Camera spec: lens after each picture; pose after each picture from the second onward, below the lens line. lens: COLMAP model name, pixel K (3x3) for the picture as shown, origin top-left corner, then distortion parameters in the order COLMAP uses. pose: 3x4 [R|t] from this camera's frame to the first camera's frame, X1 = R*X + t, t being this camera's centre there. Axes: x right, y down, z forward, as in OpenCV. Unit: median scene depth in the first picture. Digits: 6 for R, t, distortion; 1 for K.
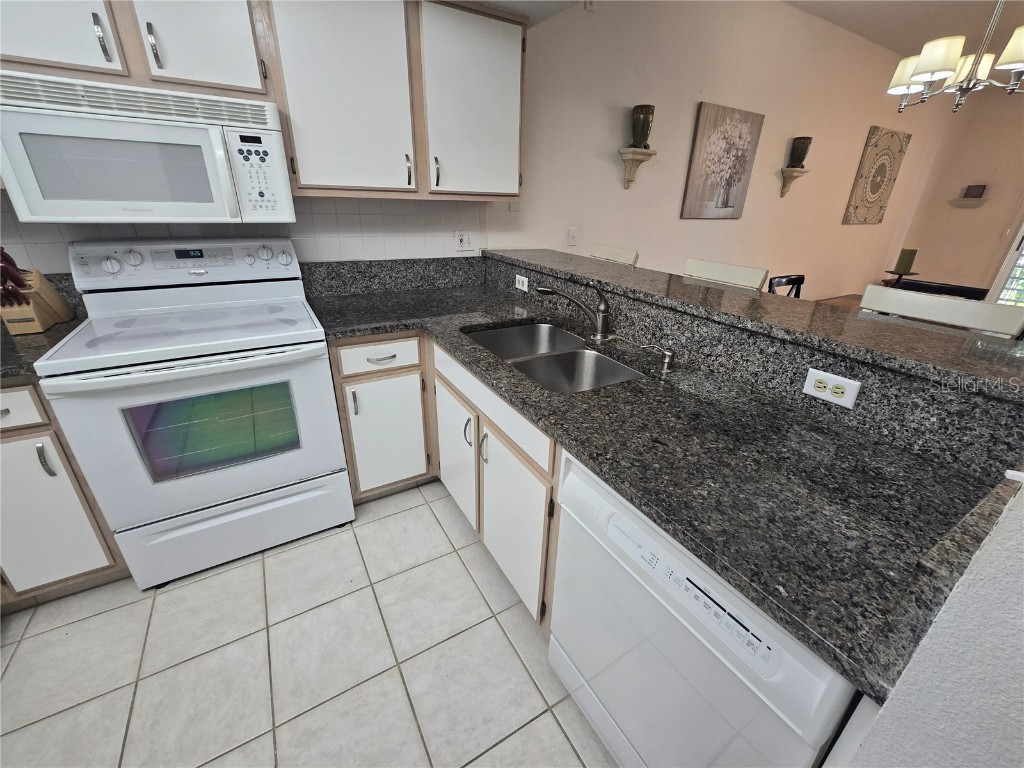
lens RADIAL K [[417.0, 0, 516.1], [0, 417.0, 382.4], [0, 0, 1]] dist [-0.002659, -0.000739]
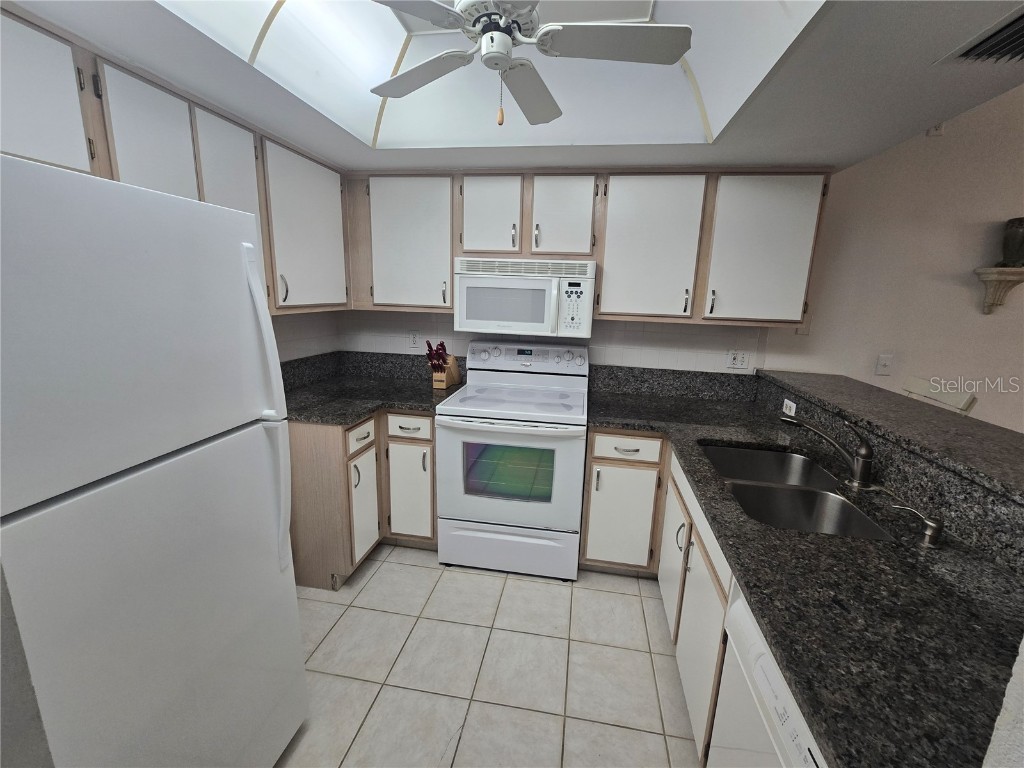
lens RADIAL K [[411.8, 0, 512.0], [0, 411.8, 384.0], [0, 0, 1]] dist [0.001147, 0.000275]
pose [[0.753543, 0.132606, -0.643885, 0.172016], [-0.269338, 0.955743, -0.118375, -0.010939], [0.599691, 0.262623, 0.755910, -0.137875]]
